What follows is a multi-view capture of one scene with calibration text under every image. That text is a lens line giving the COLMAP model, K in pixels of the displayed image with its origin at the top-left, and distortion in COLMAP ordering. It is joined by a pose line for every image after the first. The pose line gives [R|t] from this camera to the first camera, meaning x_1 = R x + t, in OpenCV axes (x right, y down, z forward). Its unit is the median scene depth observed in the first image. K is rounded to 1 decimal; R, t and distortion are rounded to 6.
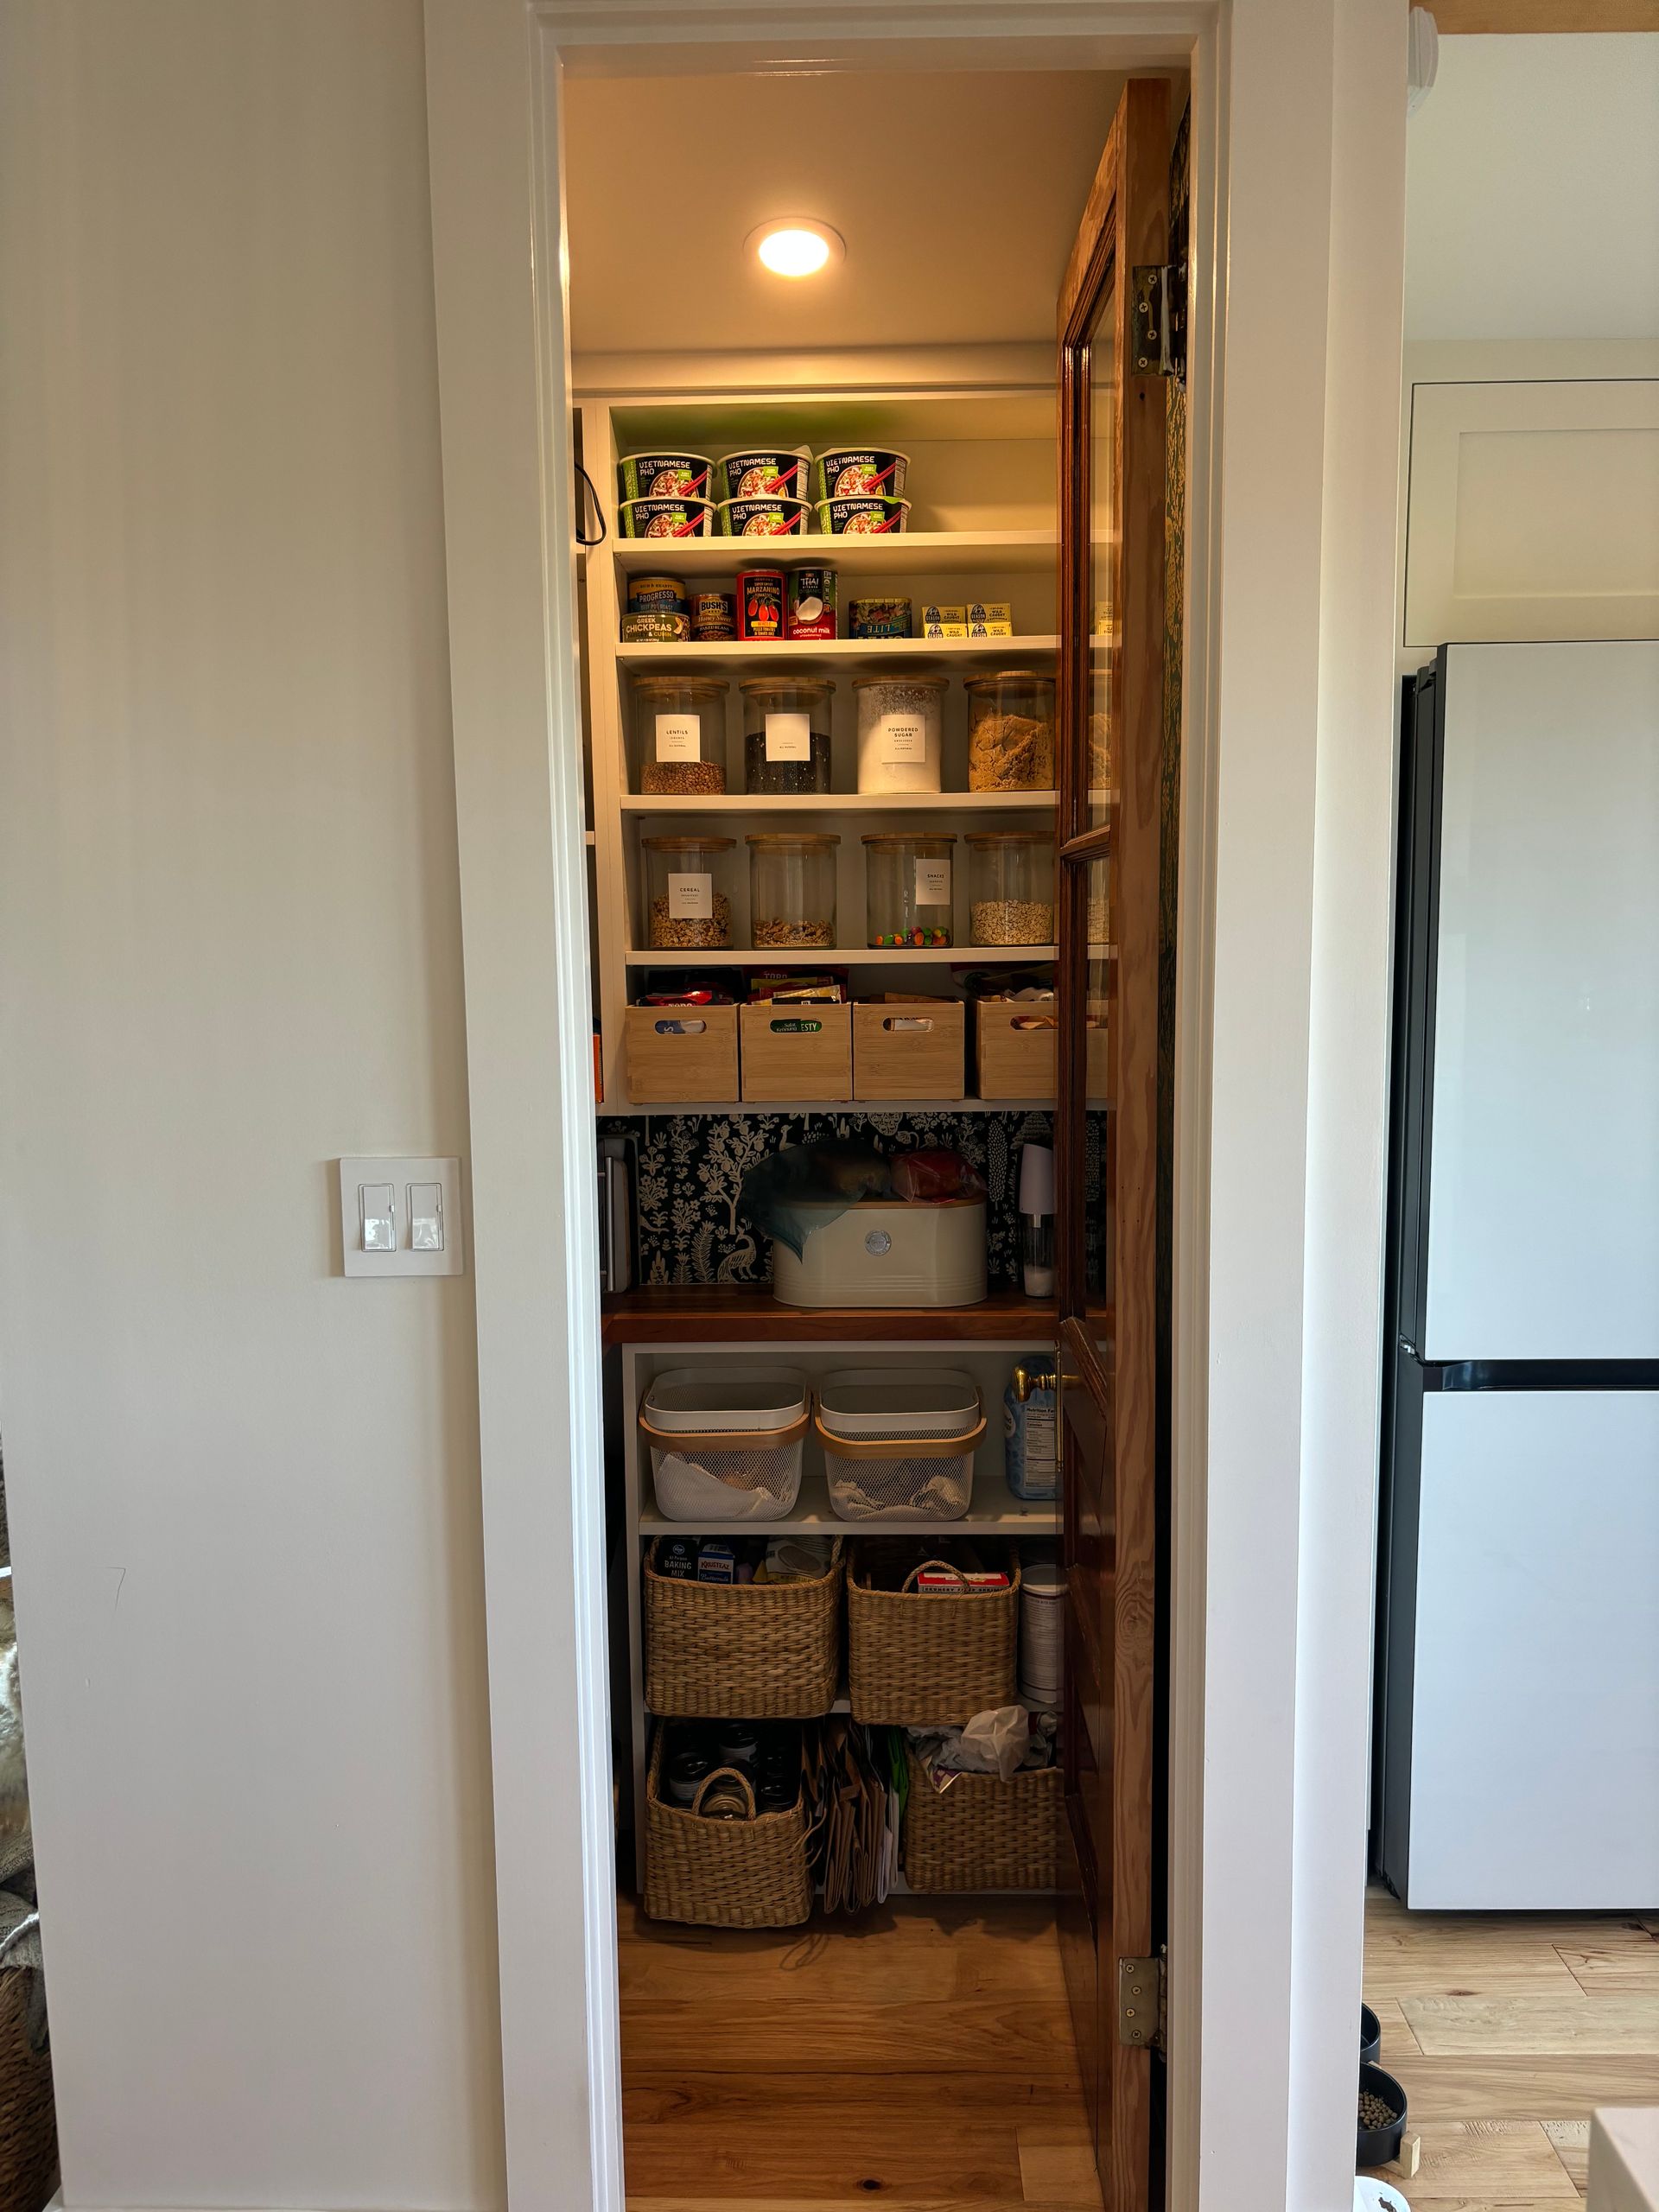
lens RADIAL K [[1660.6, 0, 830.6], [0, 1660.6, 1125.0], [0, 0, 1]] dist [0.049300, -0.066600]
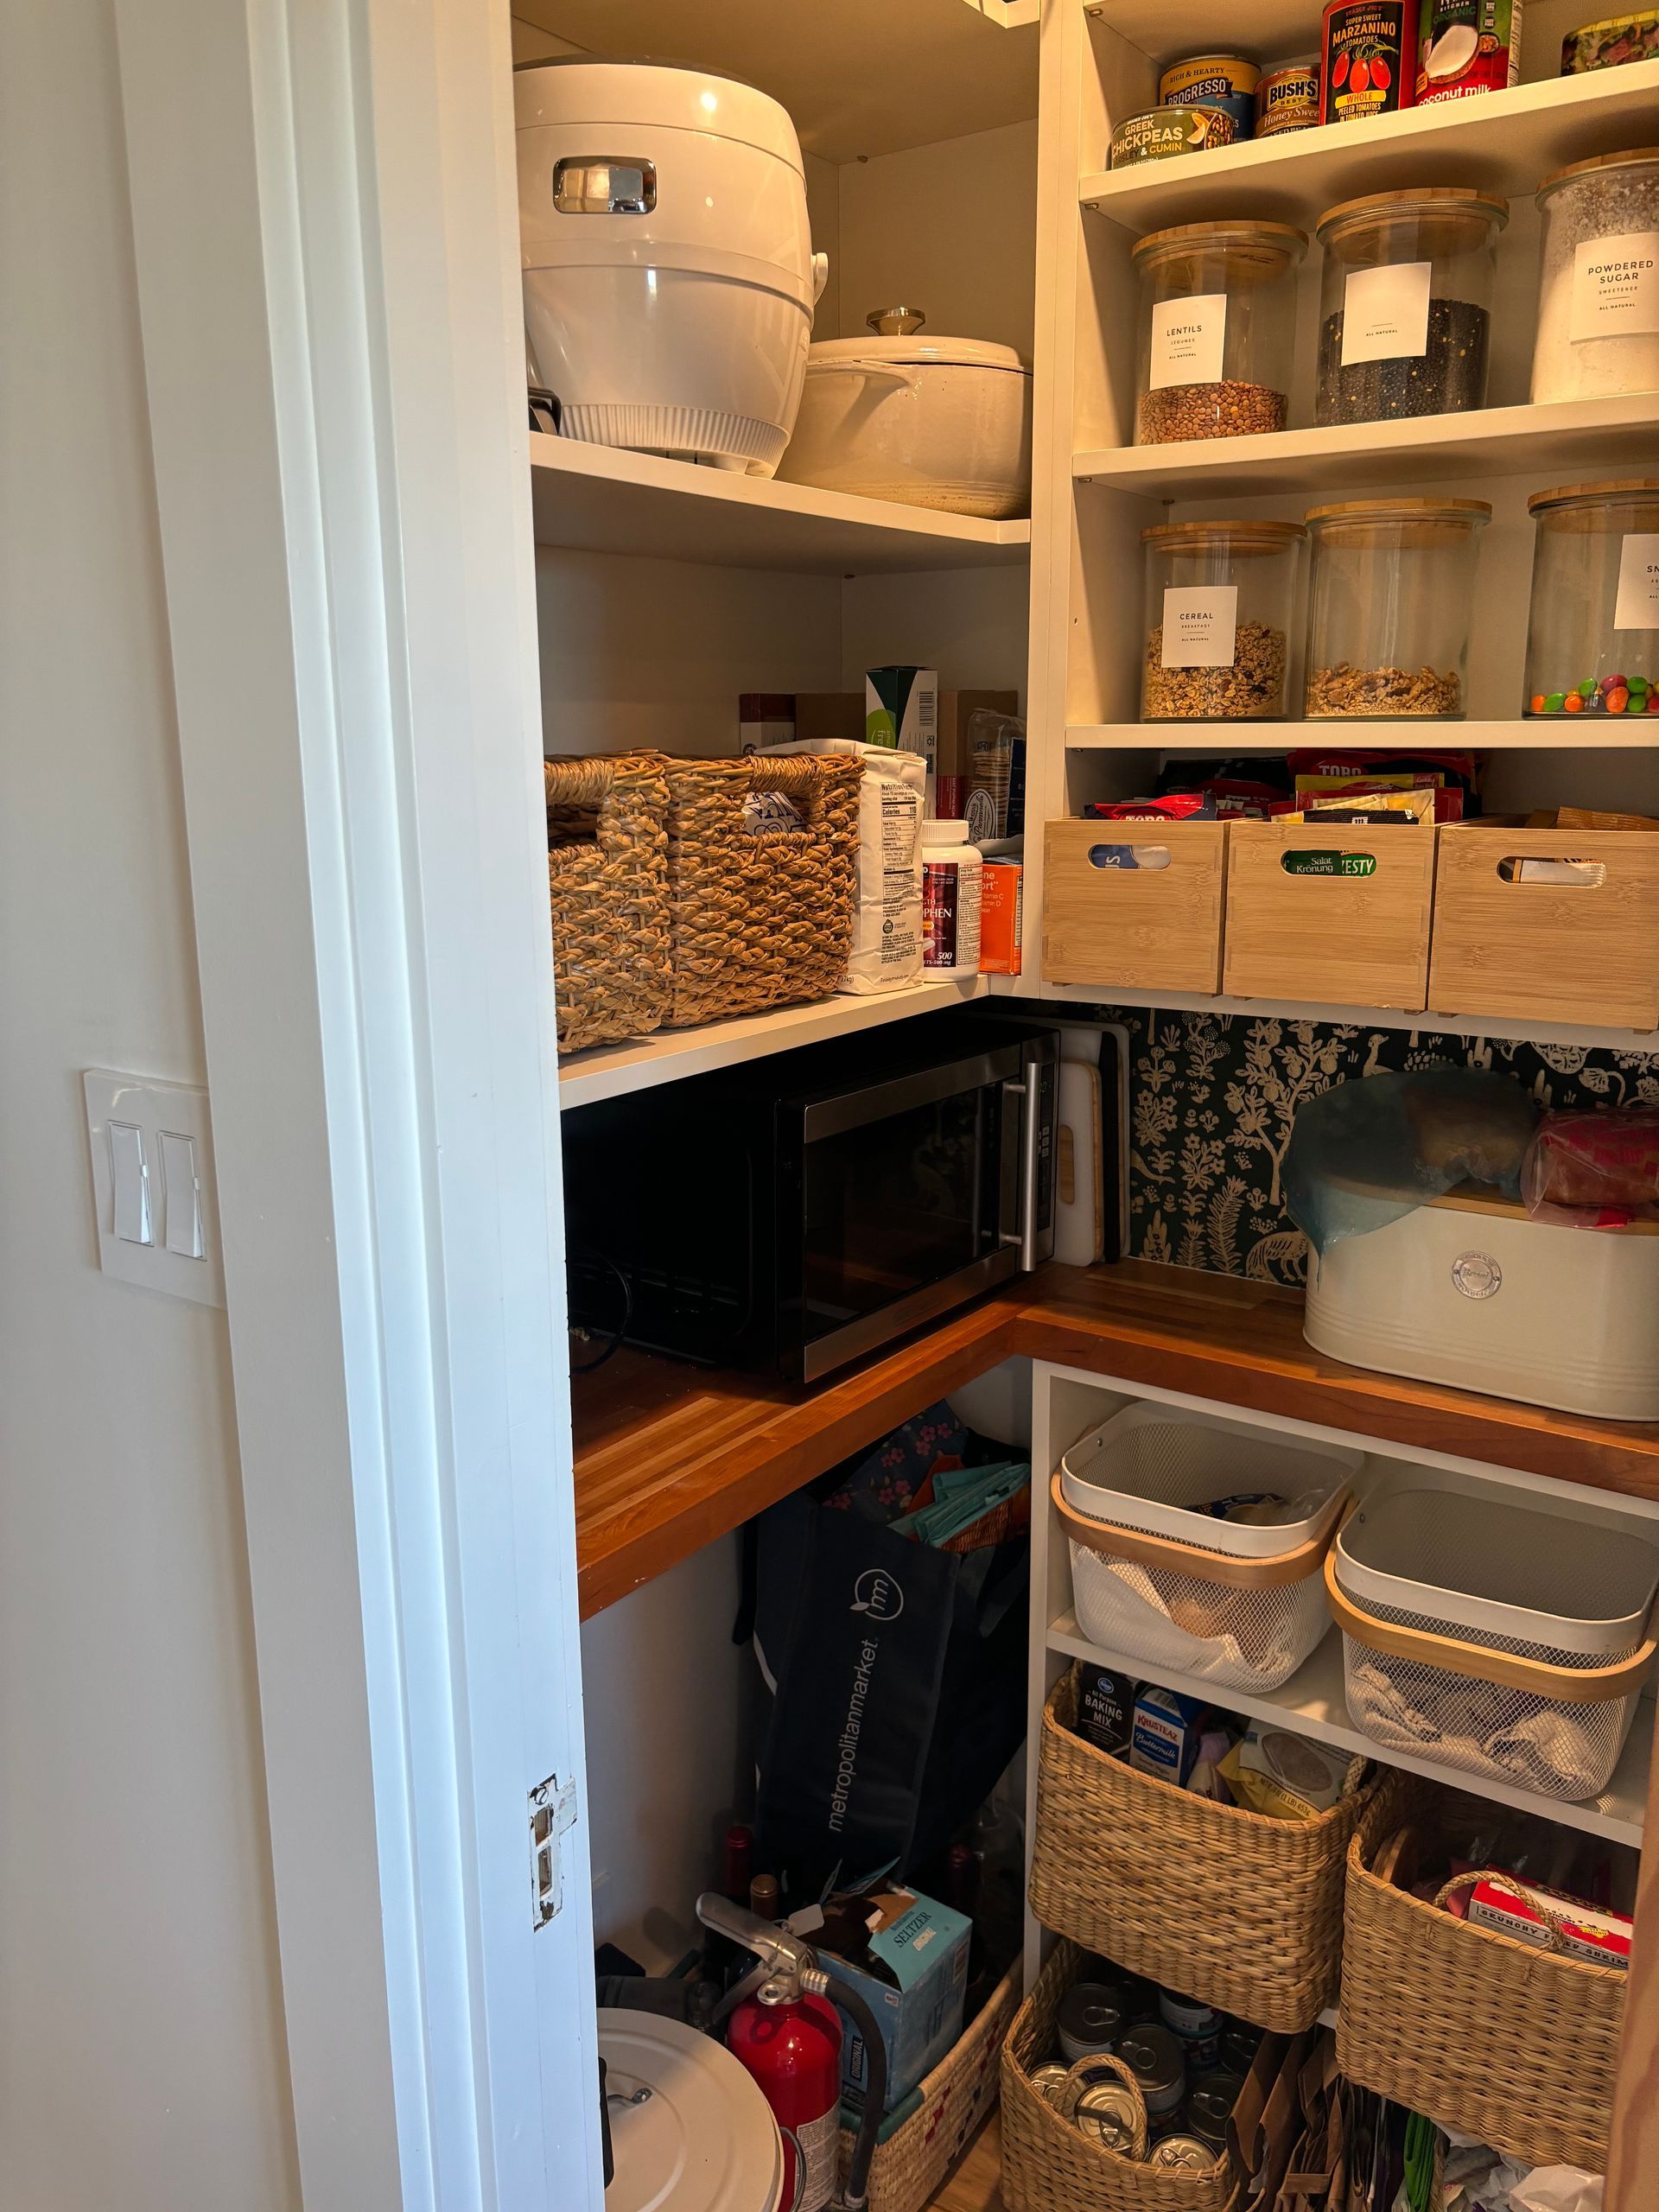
lens RADIAL K [[1660.6, 0, 855.0], [0, 1660.6, 1094.4], [0, 0, 1]] dist [0.049300, -0.066600]
pose [[0.820542, 0.125181, -0.557710, 0.160636], [-0.072386, 0.990625, 0.115851, -0.035798], [0.566984, -0.054690, 0.821911, 0.444956]]
